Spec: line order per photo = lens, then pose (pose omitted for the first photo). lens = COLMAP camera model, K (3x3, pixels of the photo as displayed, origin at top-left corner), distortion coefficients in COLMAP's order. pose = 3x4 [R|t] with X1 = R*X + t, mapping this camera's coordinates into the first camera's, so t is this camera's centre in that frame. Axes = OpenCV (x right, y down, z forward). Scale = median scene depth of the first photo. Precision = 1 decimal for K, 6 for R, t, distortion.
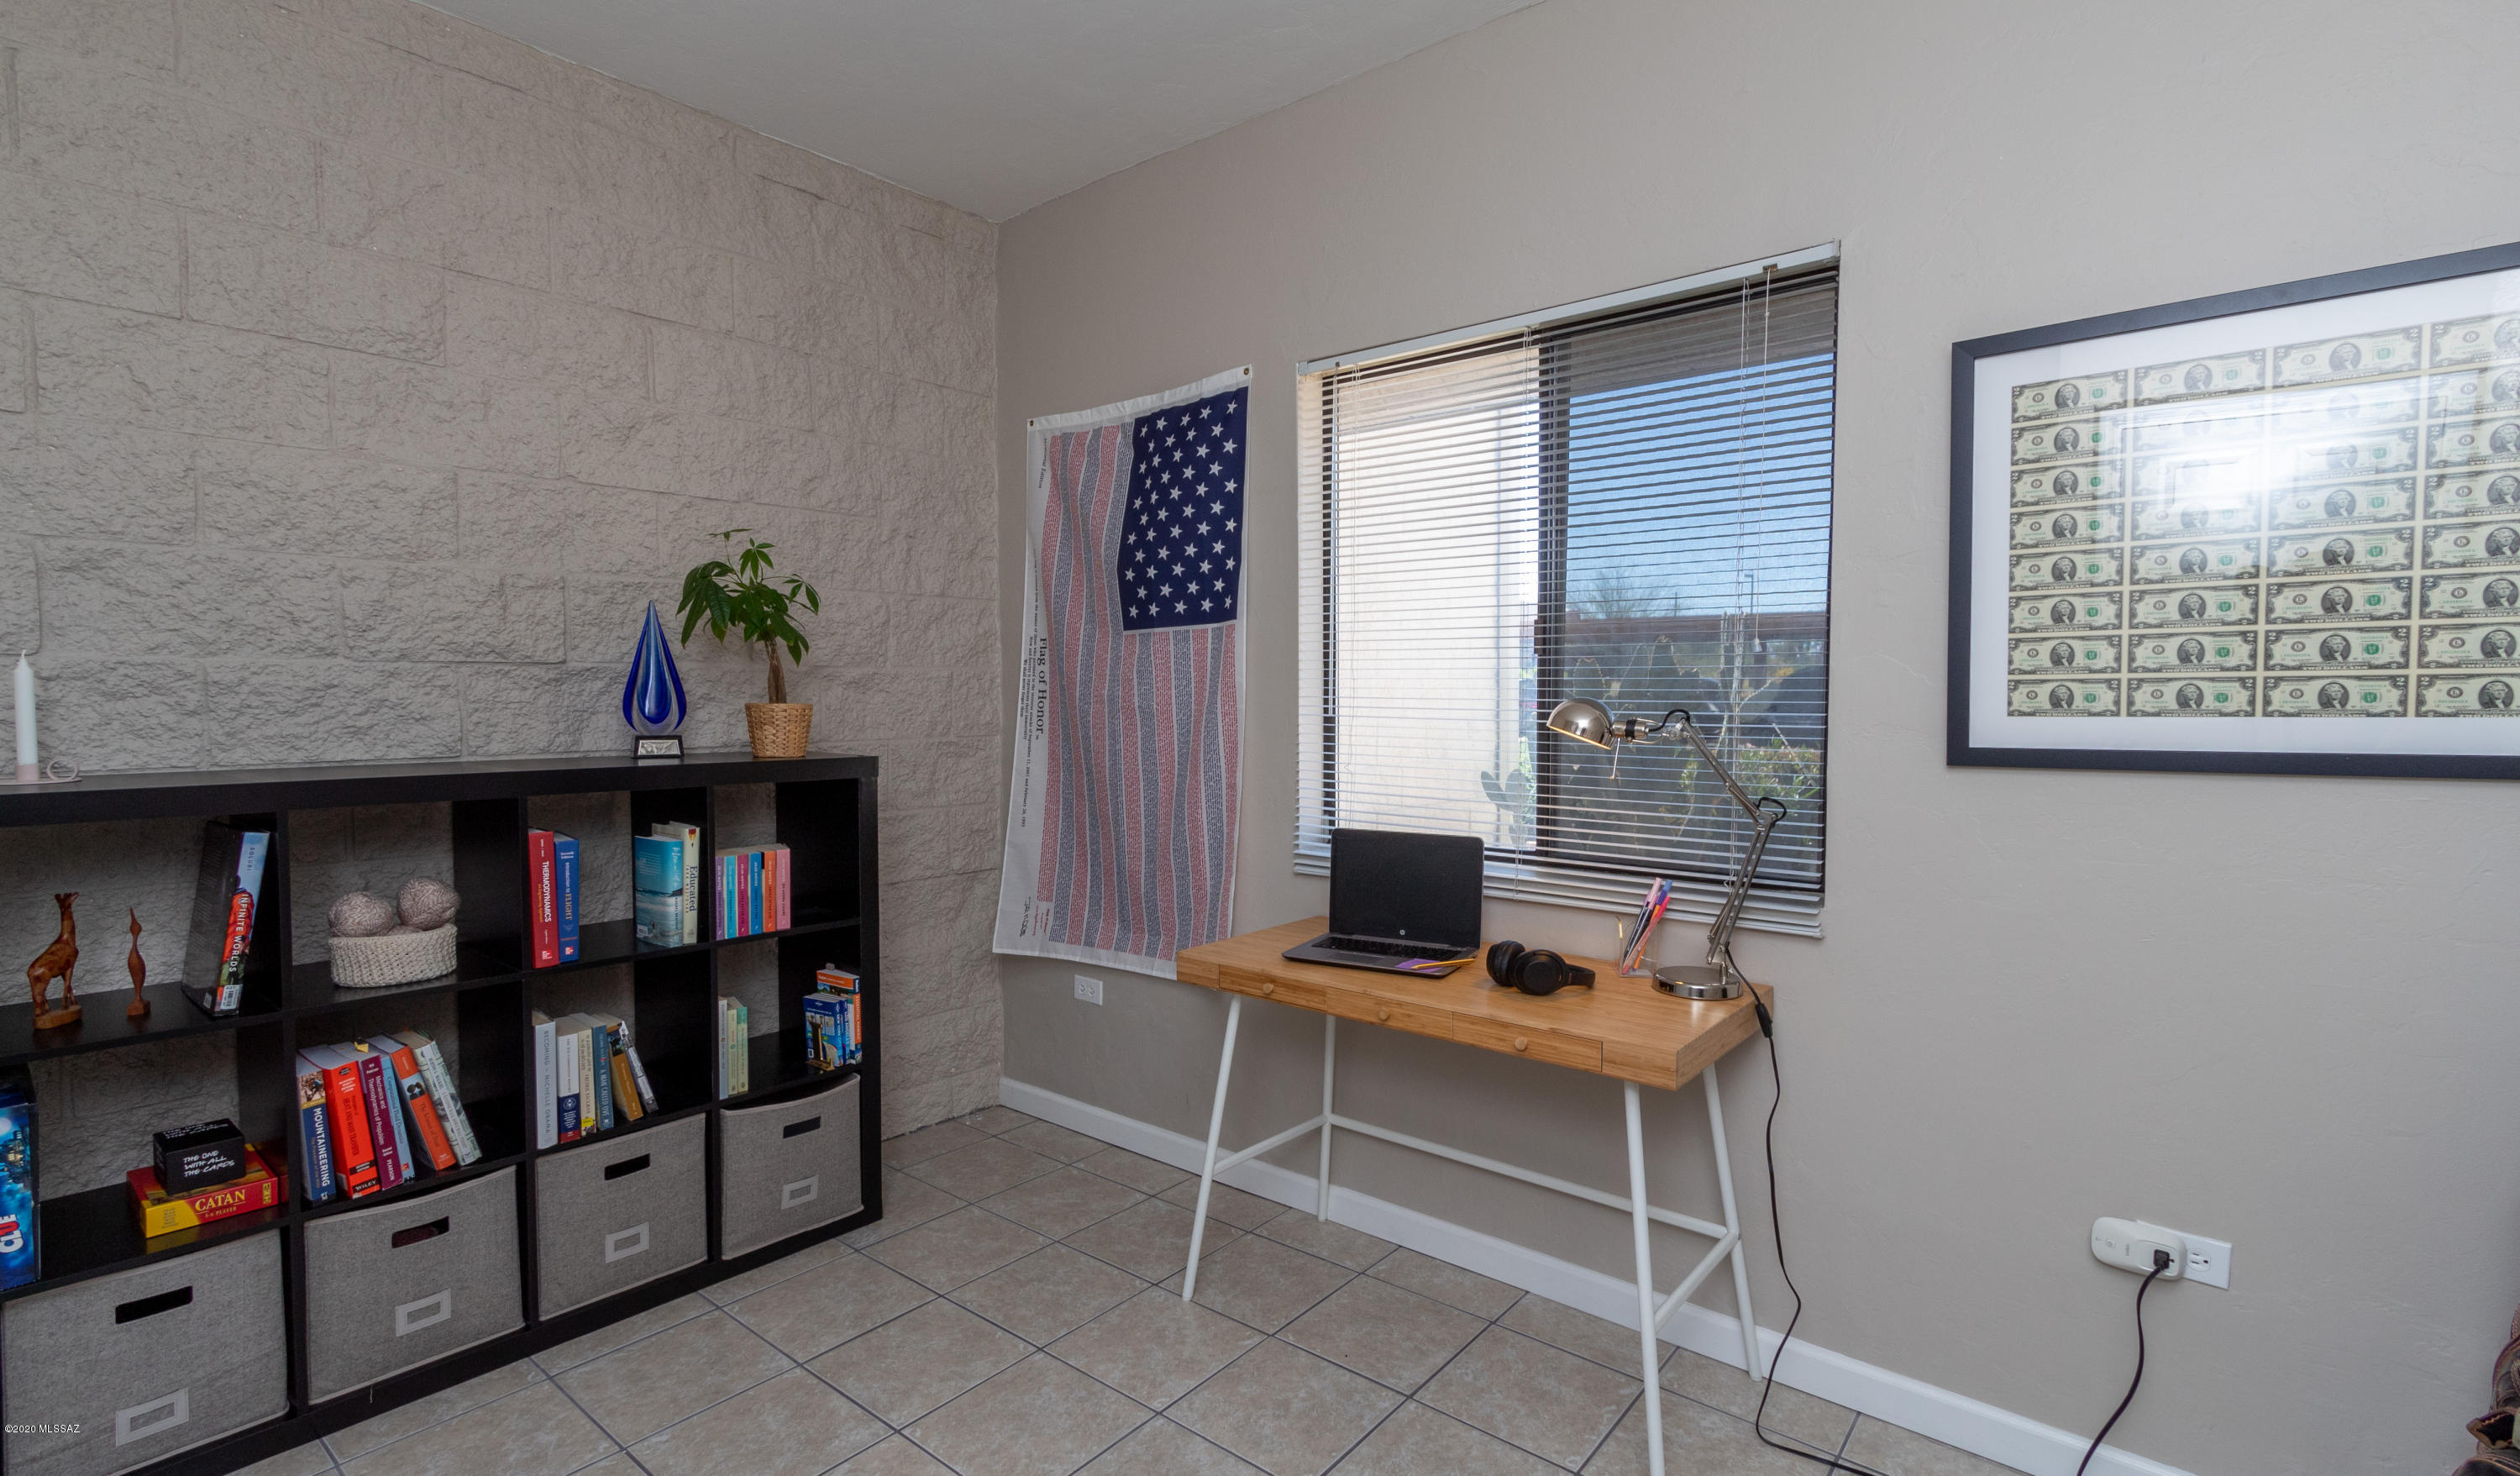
lens RADIAL K [[1196.9, 0, 1260.0], [0, 1196.9, 738.0], [0, 0, 1]] dist [0.032727, 0.000056]
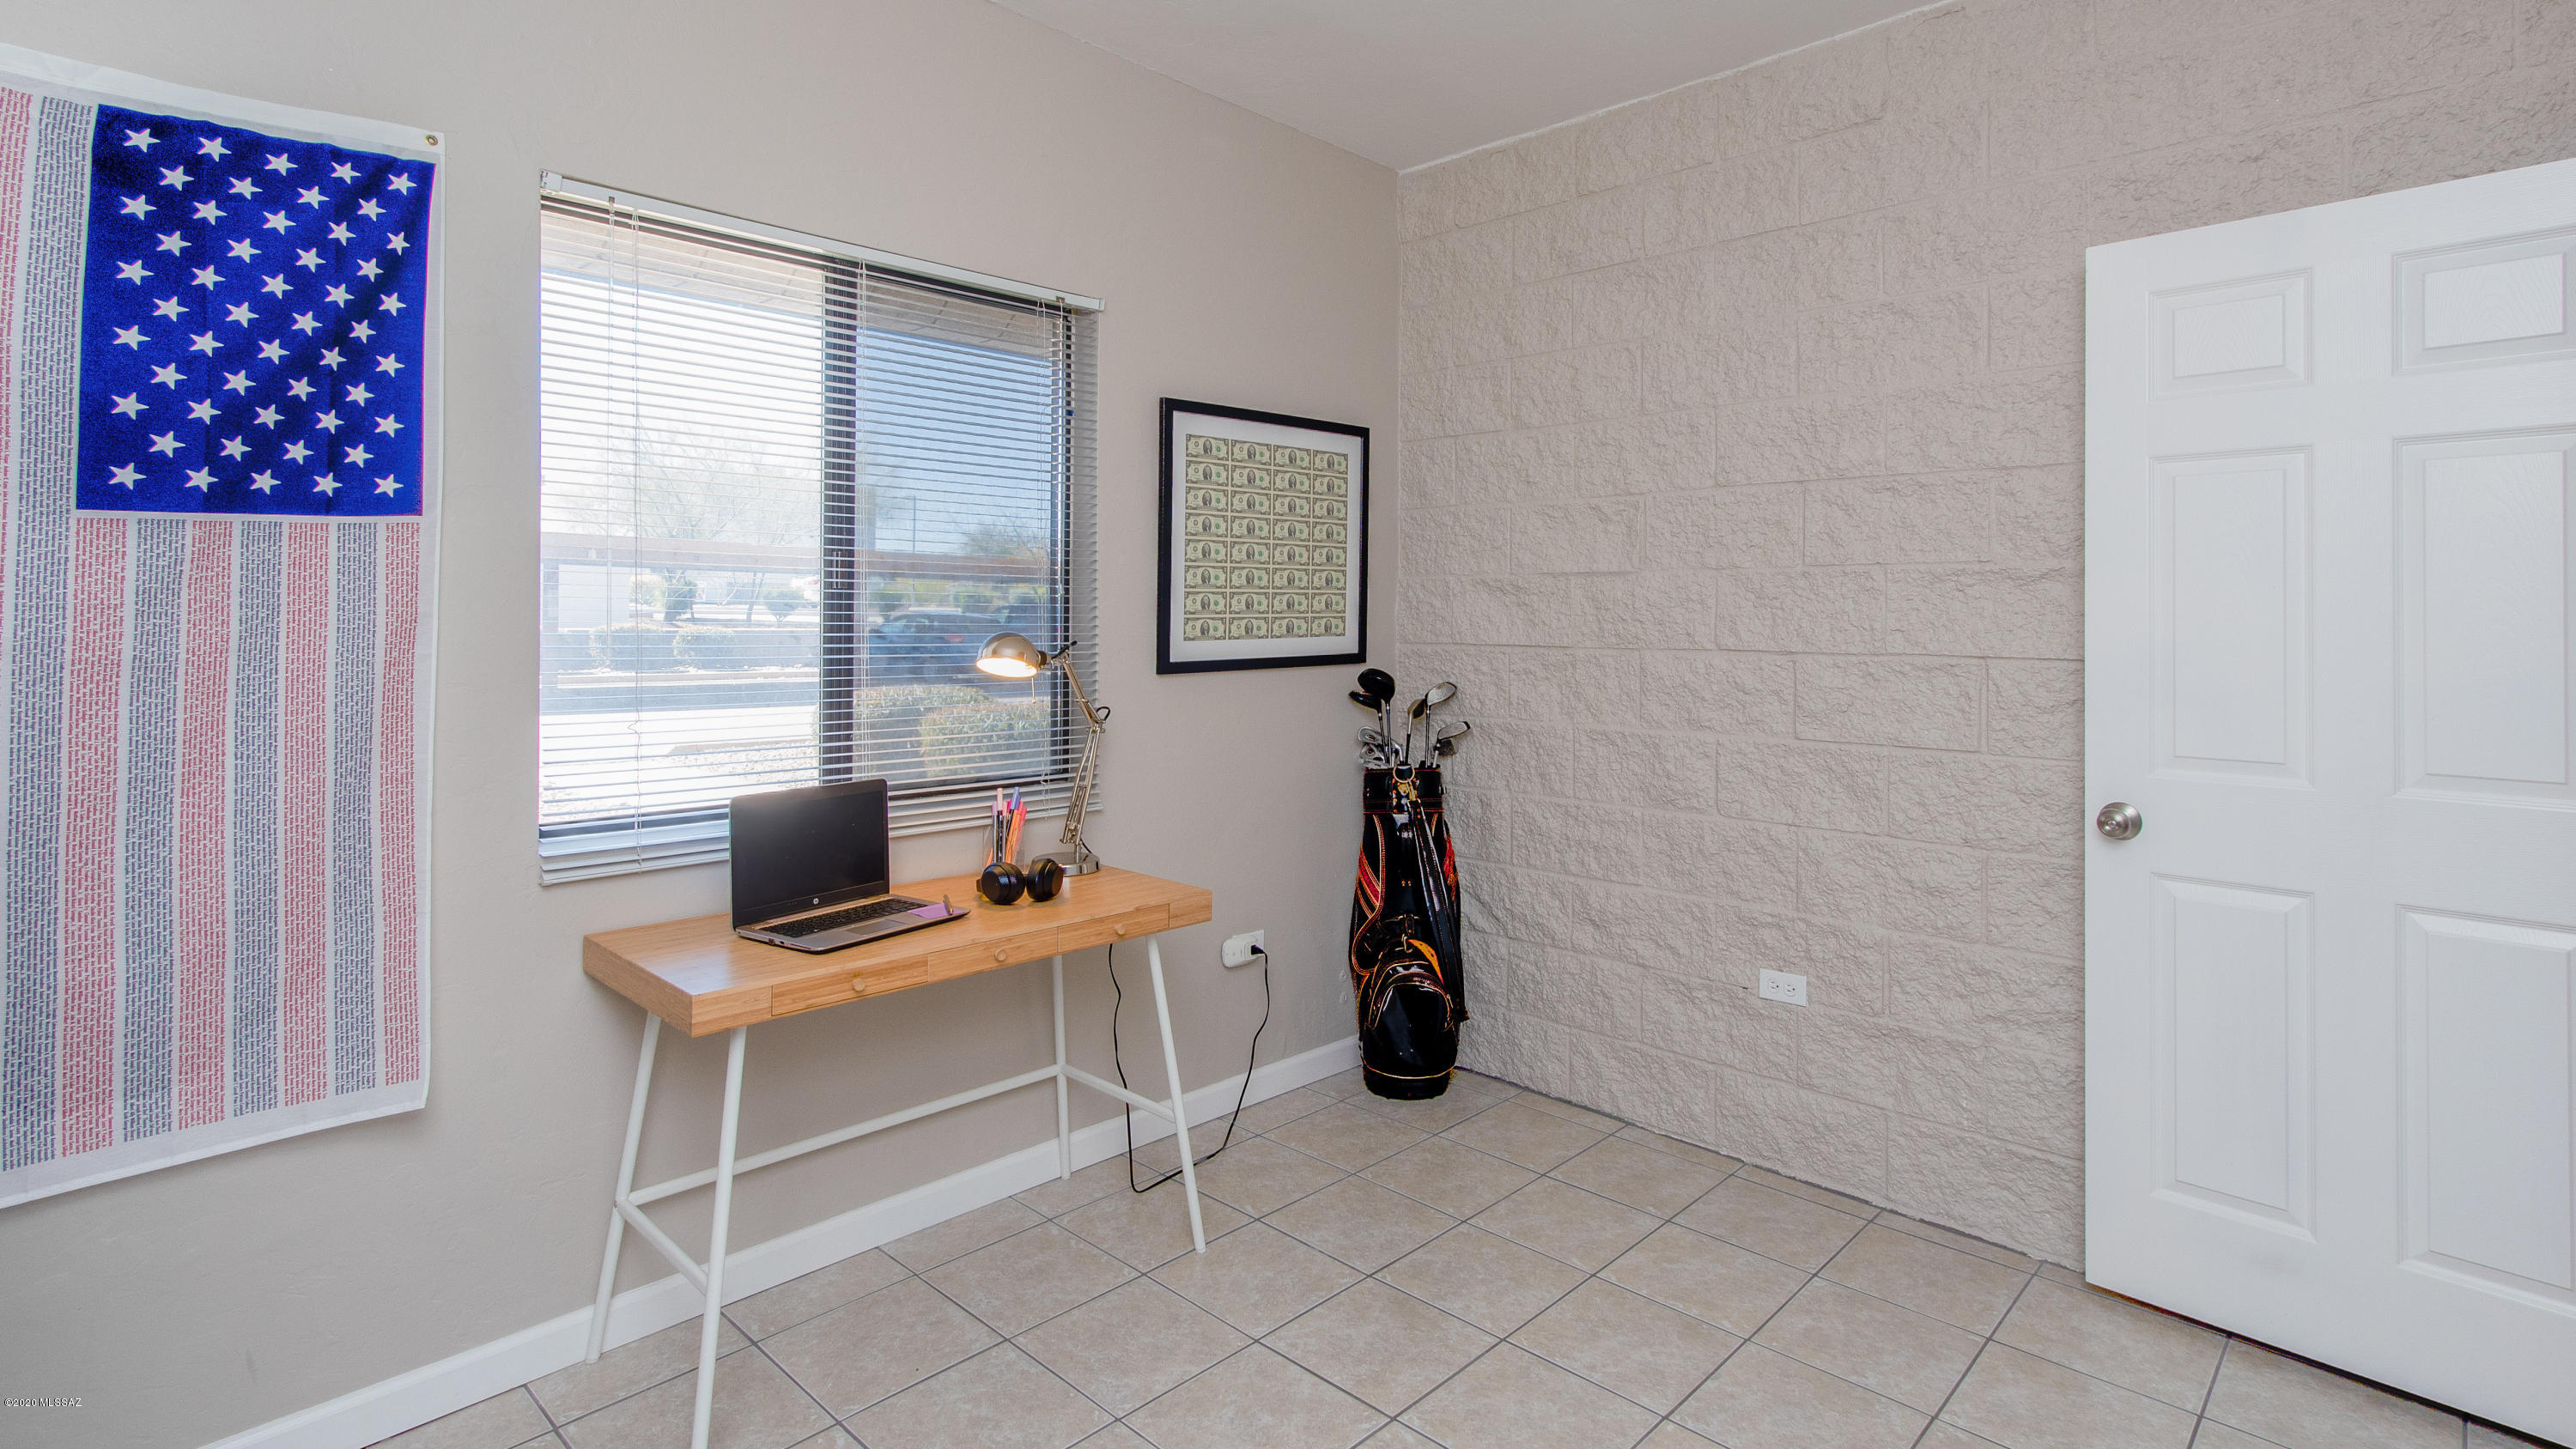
lens RADIAL K [[1249.2, 0, 1287.8], [0, 1249.2, 615.2], [0, 0, 1]] dist [0.000064, 0.000488]
pose [[0.071931, 0.009384, 0.997365, -0.647588], [0.046855, 0.998820, -0.012777, -0.015838], [-0.996308, 0.047651, 0.071406, 0.492823]]
